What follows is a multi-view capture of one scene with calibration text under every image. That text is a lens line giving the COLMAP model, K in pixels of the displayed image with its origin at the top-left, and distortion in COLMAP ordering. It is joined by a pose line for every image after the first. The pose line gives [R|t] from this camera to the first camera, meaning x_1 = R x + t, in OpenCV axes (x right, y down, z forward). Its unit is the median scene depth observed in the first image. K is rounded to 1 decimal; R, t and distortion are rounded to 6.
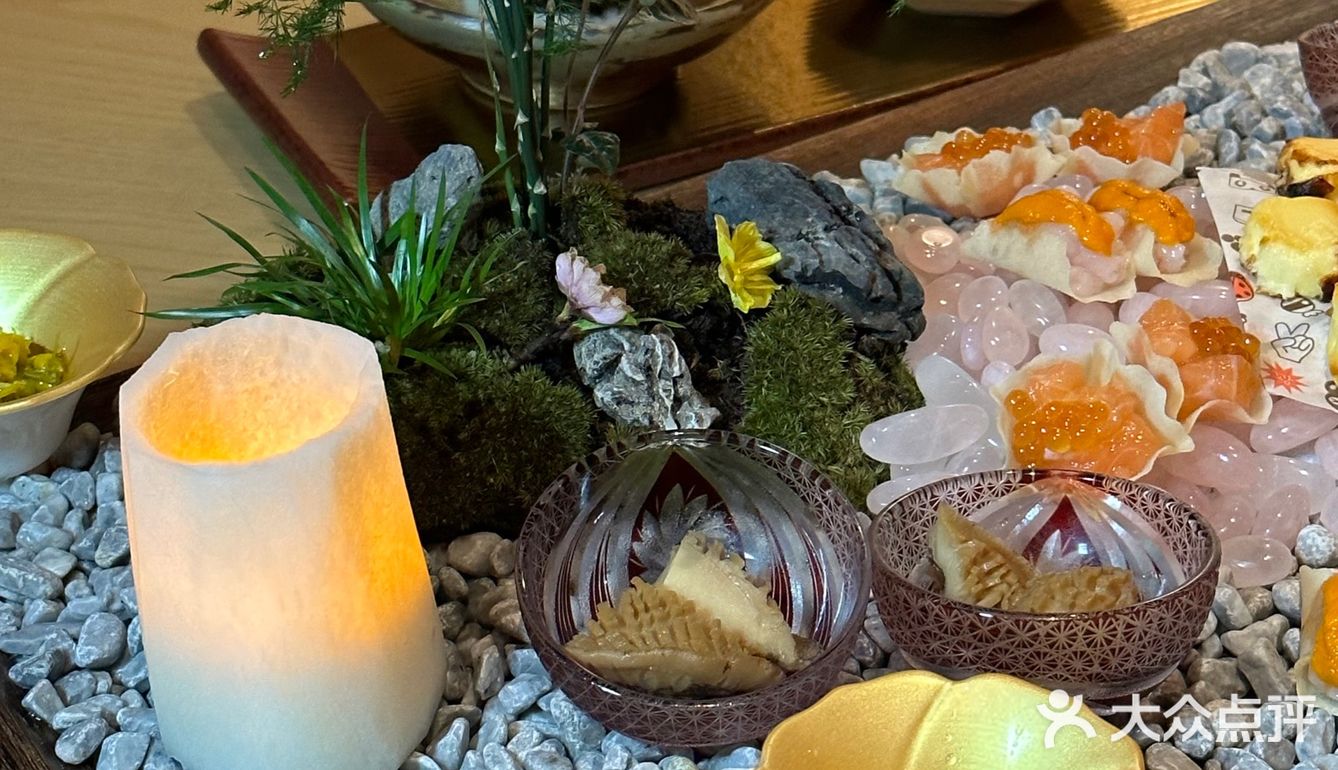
lens RADIAL K [[3144.9, 0, 693.7], [0, 3144.9, 387.3], [0, 0, 1]] dist [0.062107, 0.981961]
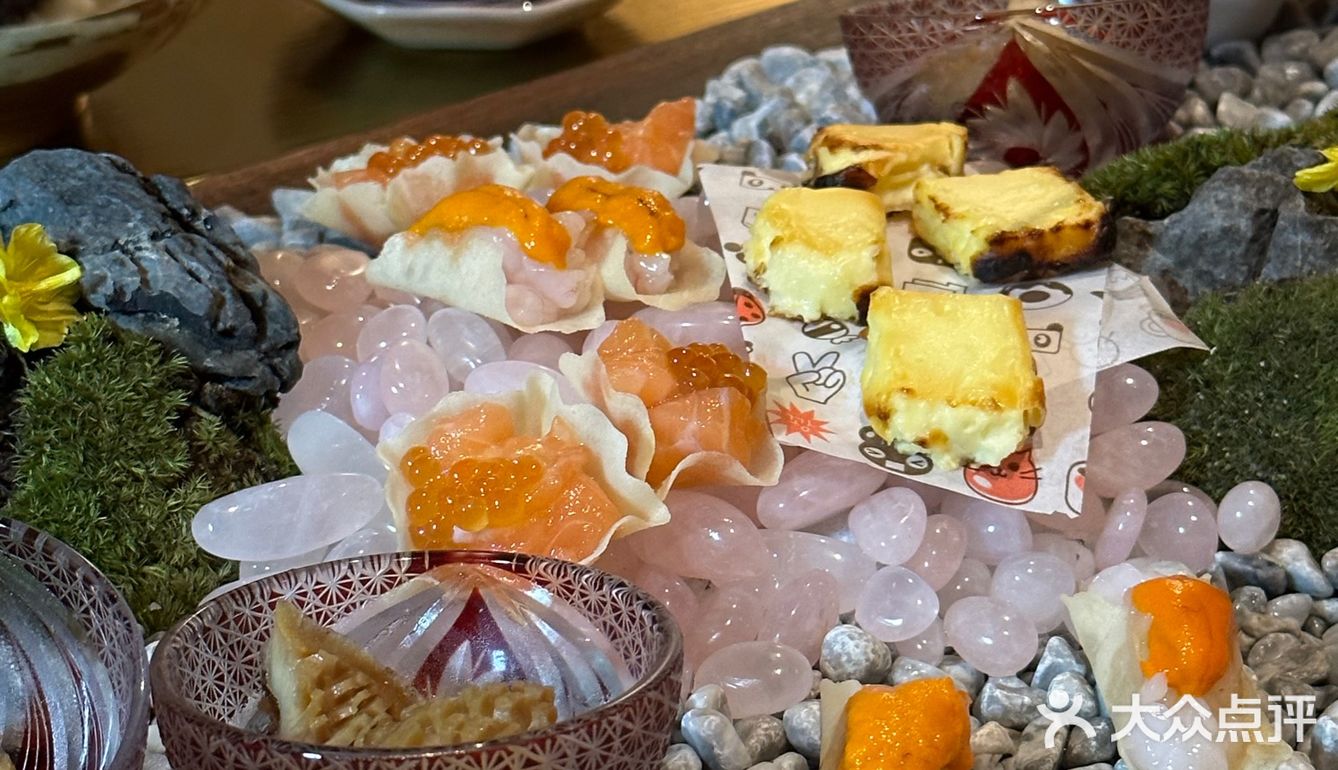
lens RADIAL K [[3144.9, 0, 693.7], [0, 3144.9, 387.3], [0, 0, 1]] dist [0.062107, 0.981961]
pose [[0.995911, -0.028768, 0.085633, 0.102914], [0.035831, 0.995978, -0.082124, 0.046173], [-0.082926, 0.084857, 0.992936, 0.301181]]
